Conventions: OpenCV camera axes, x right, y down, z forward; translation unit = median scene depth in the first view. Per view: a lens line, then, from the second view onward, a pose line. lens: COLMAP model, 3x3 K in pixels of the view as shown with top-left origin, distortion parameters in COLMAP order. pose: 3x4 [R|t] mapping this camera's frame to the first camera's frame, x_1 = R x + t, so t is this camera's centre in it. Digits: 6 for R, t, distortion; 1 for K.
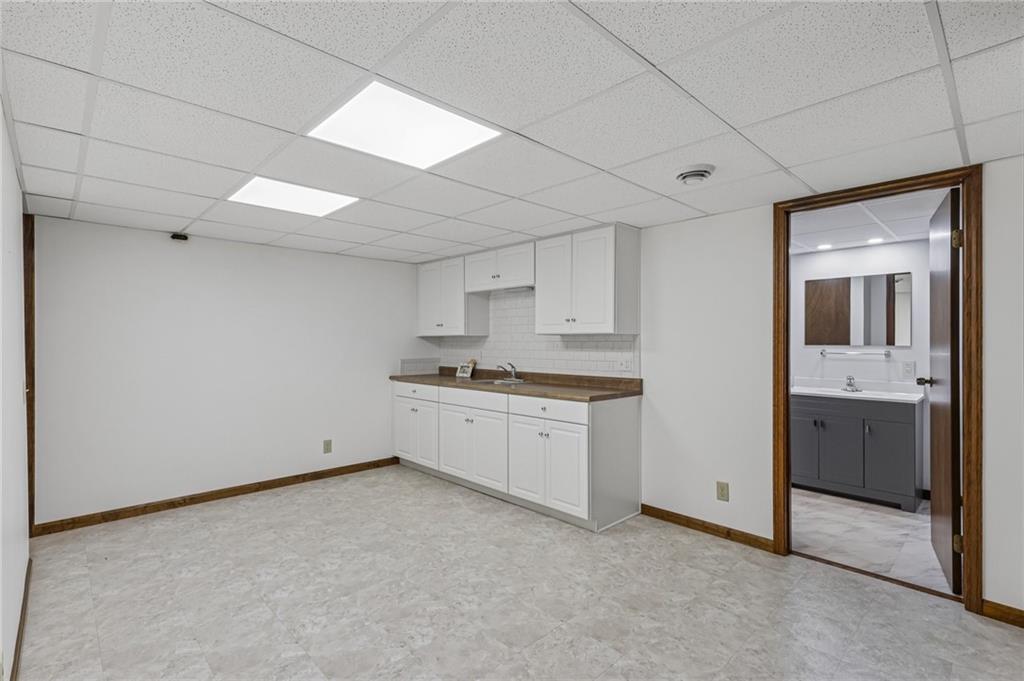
lens RADIAL K [[475.5, 0, 511.6], [0, 475.5, 340.7], [0, 0, 1]] dist [0.001006, -0.000074]
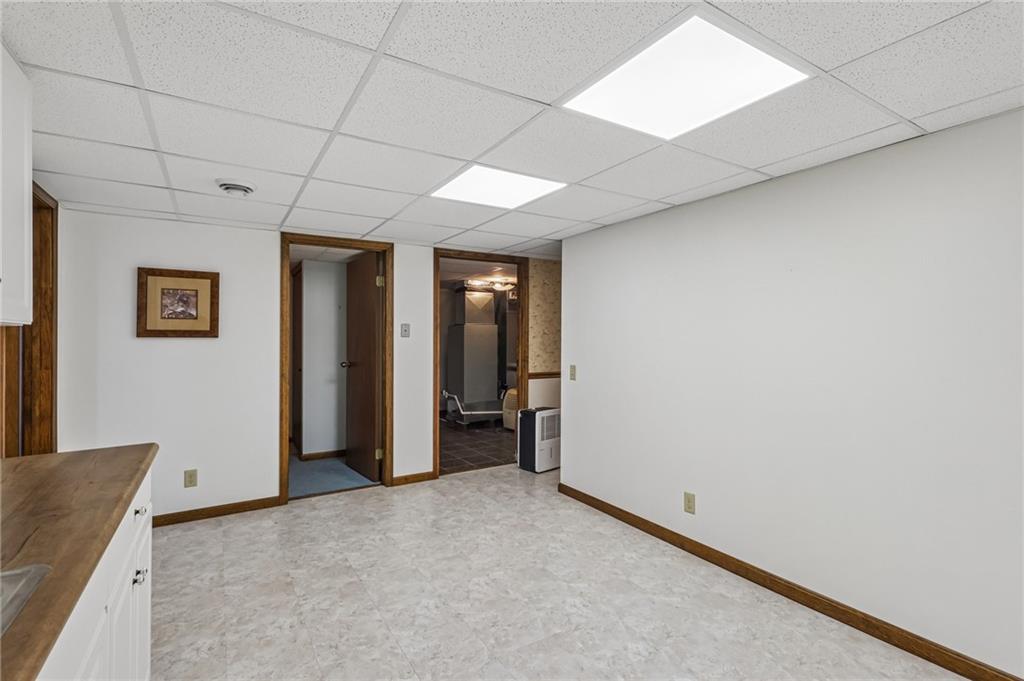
lens RADIAL K [[475.5, 0, 512.3], [0, 475.5, 339.7], [0, 0, 1]] dist [0.001006, -0.000074]
pose [[-0.977793, 0.006200, 0.209481, -0.491468], [0.006401, 0.999979, 0.000282, 0.003379], [-0.209475, 0.001617, -0.977813, 2.012337]]
